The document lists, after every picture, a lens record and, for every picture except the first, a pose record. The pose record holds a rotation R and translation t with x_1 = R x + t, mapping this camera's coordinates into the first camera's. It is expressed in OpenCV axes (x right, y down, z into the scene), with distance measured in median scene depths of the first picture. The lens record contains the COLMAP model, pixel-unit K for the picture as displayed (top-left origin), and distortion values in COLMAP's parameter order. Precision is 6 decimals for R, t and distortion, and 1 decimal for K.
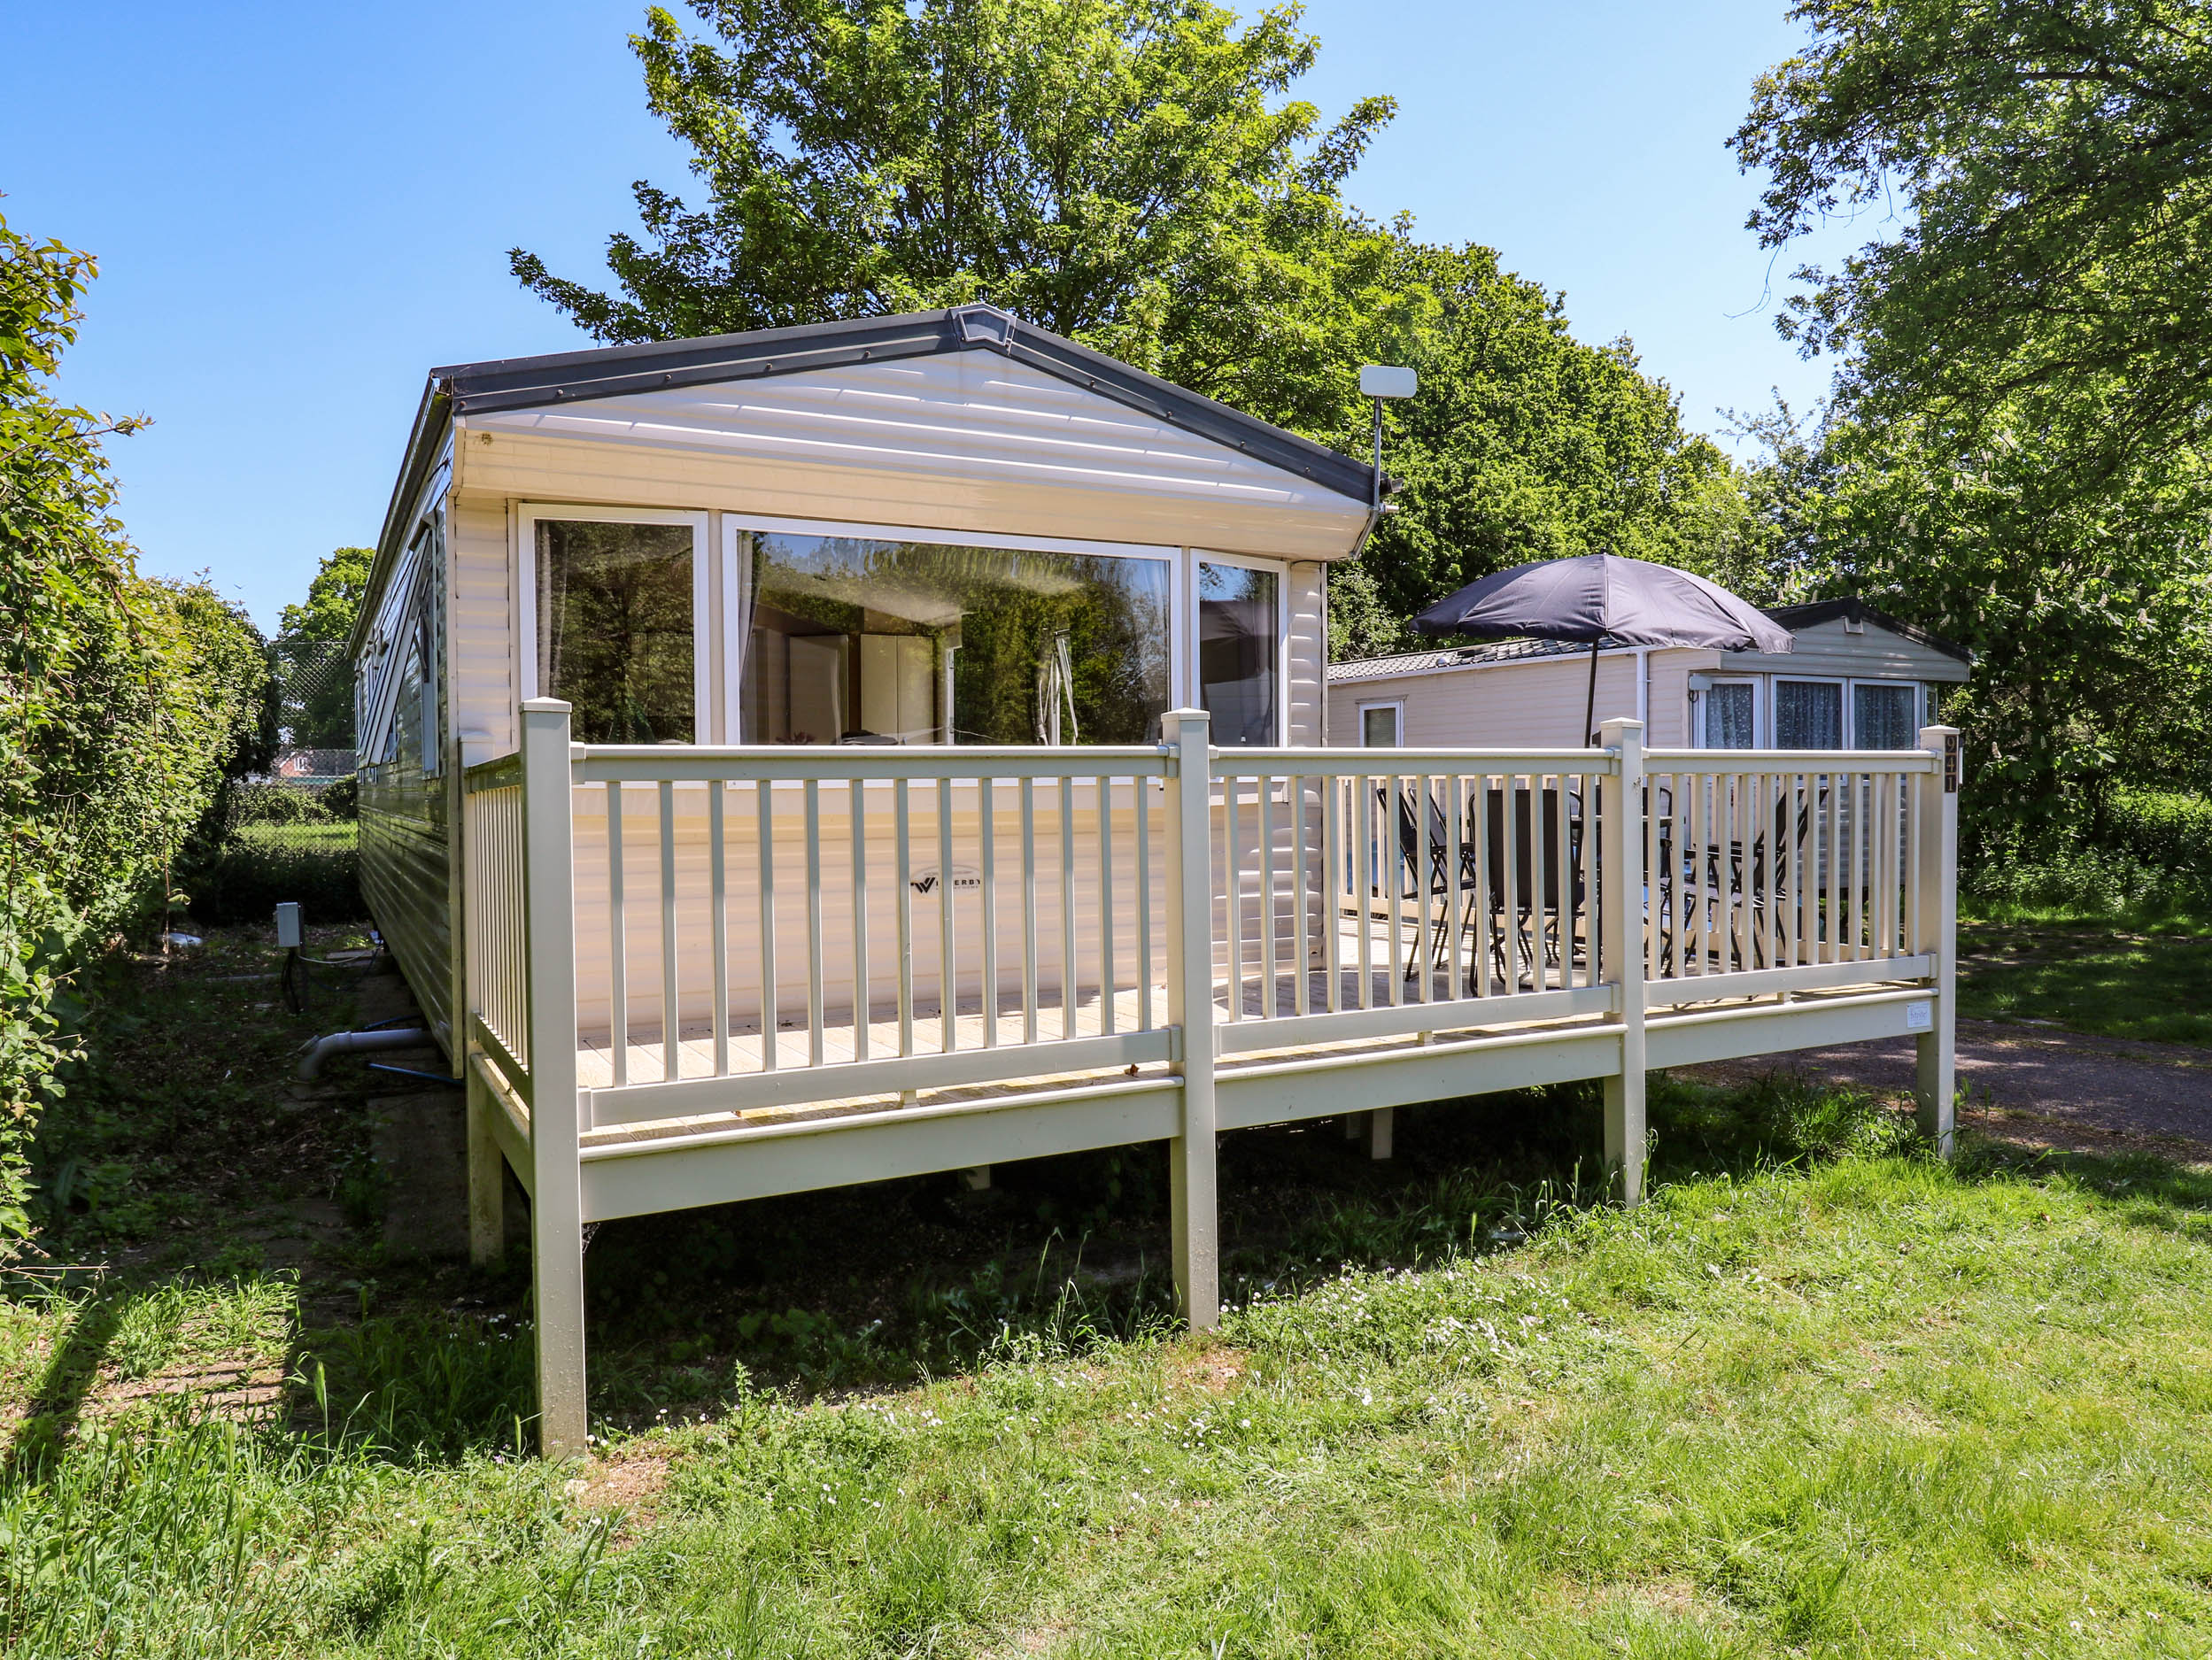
lens RADIAL K [[1433.2, 0, 1106.0], [0, 1433.2, 830.0], [0, 0, 1]] dist [-0.002439, -0.000429]
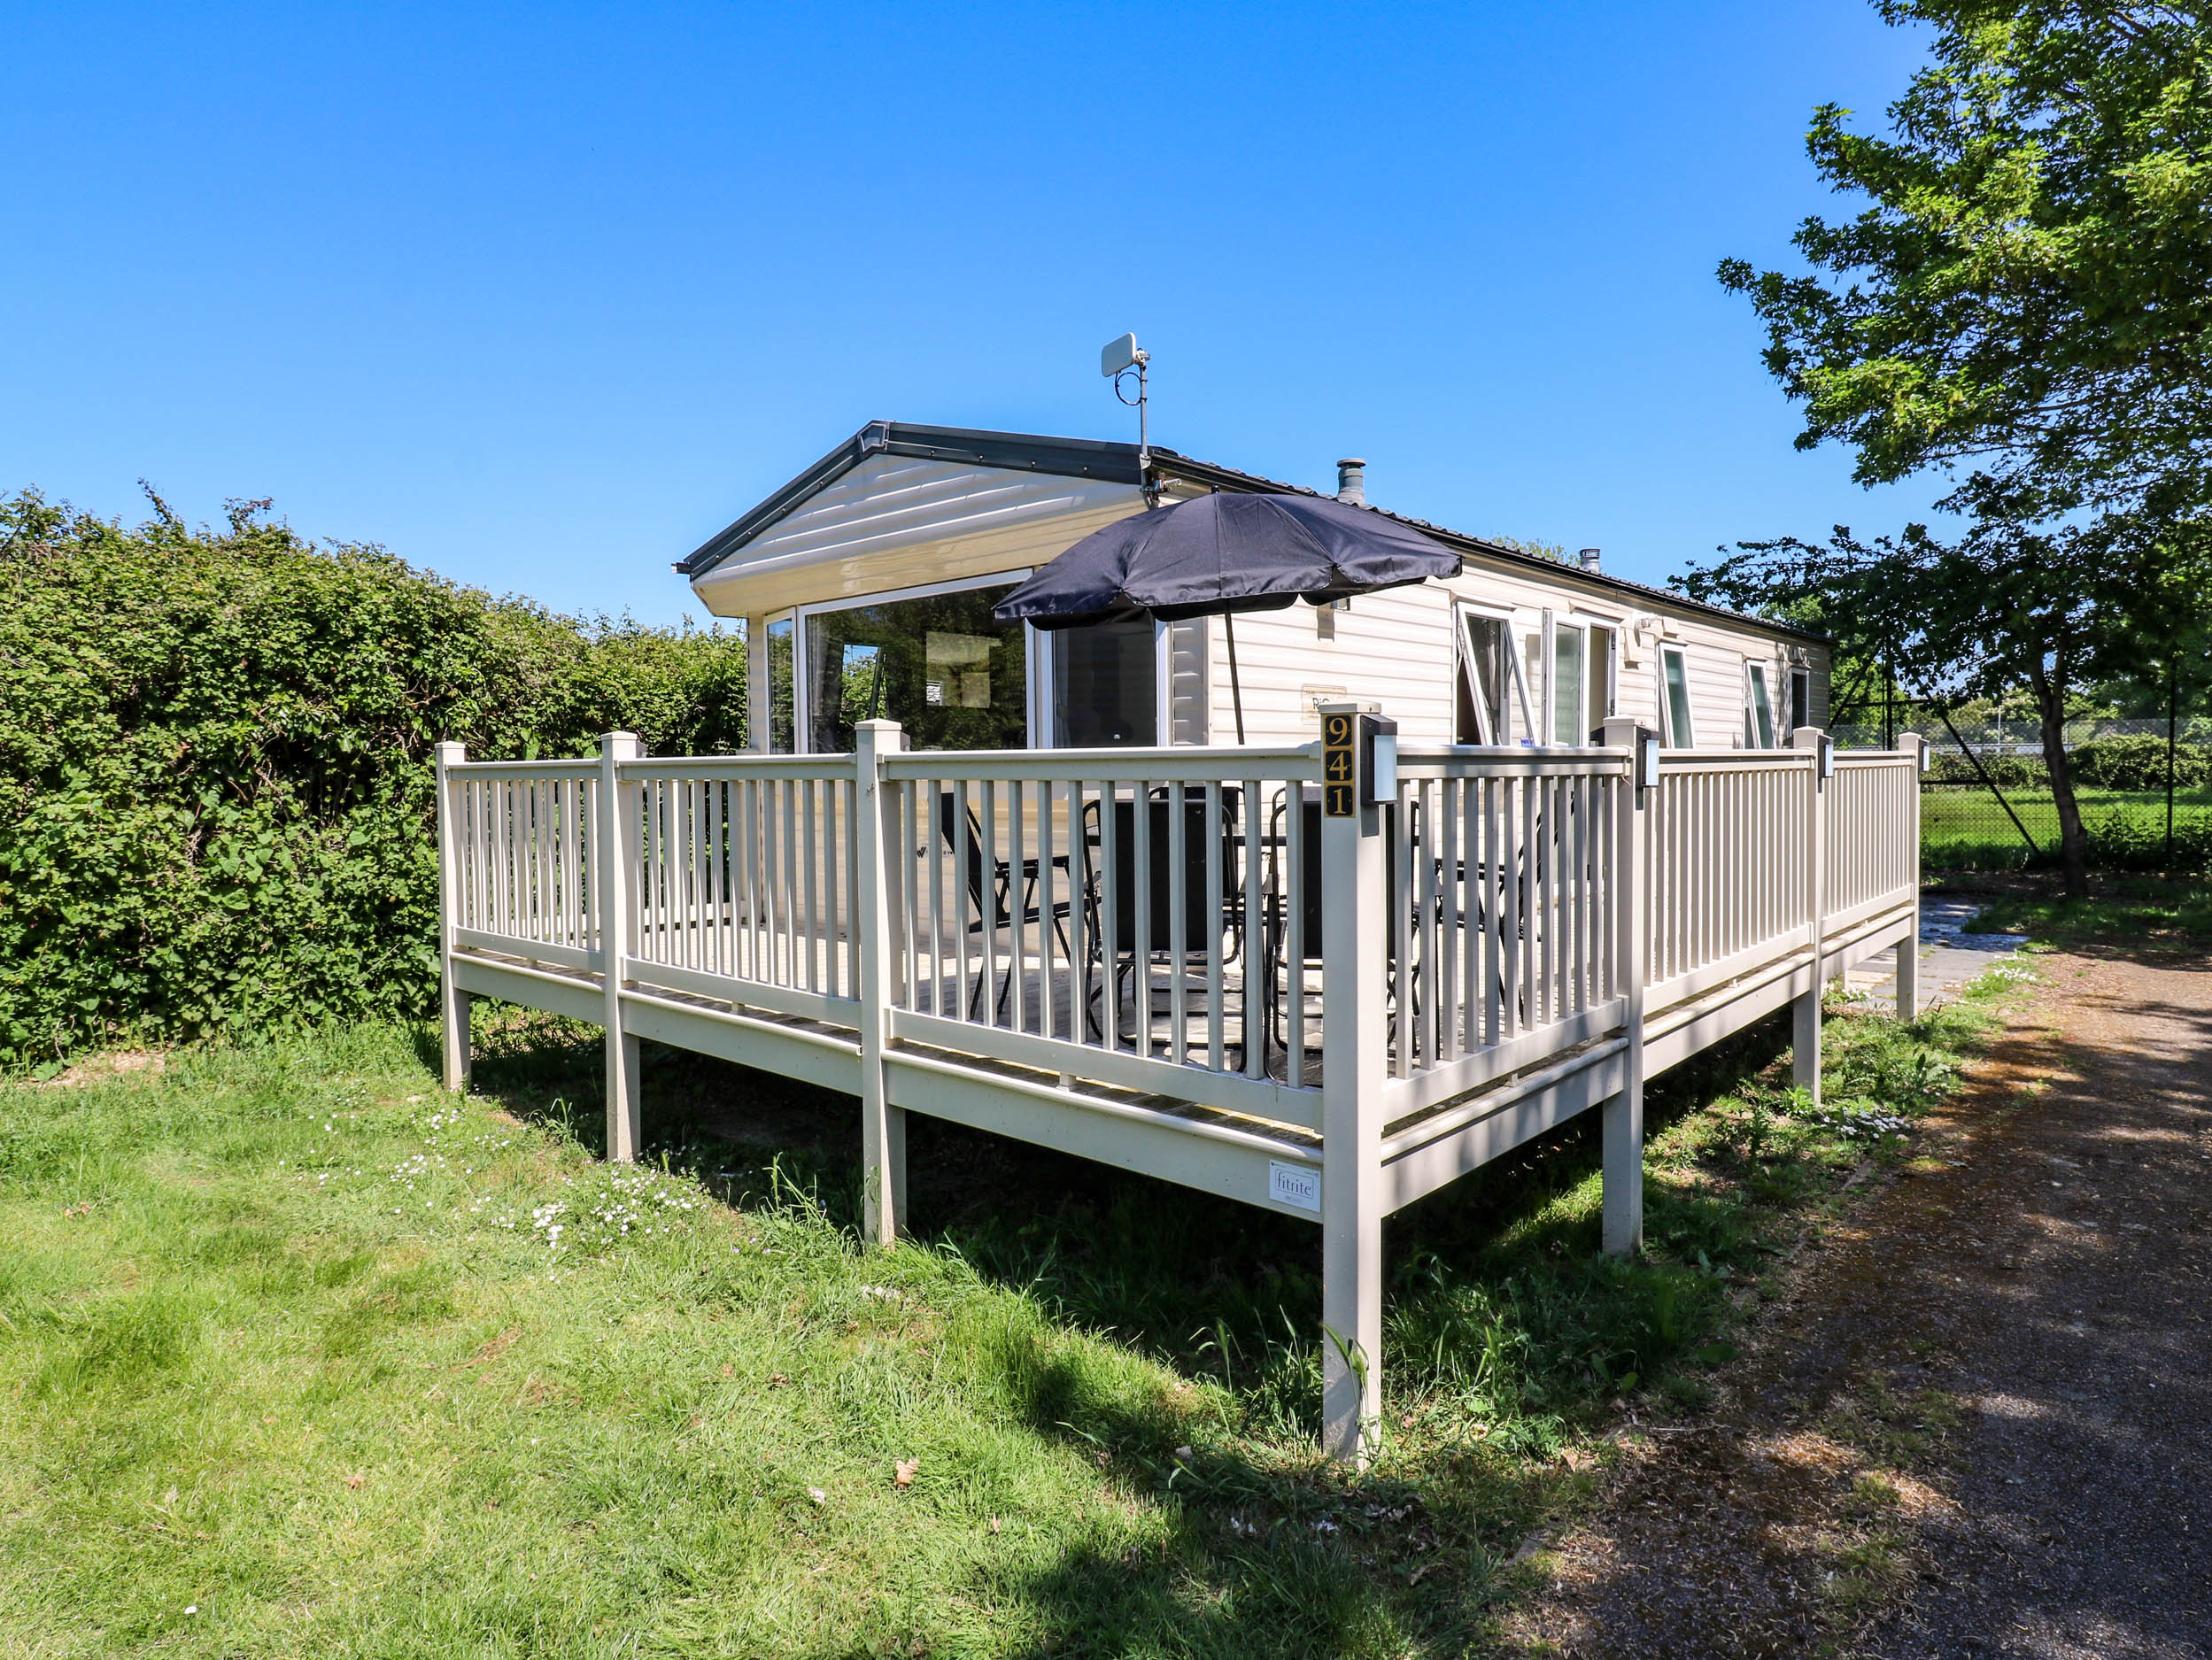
lens RADIAL K [[1277.5, 0, 1120.5], [0, 1277.5, 810.8], [0, 0, 1]] dist [0.012349, -0.020515]
pose [[0.334595, 0.030531, -0.941867, 0.894997], [-0.015707, 0.999517, 0.026820, -0.036317], [0.942231, 0.005820, 0.334913, 0.677471]]
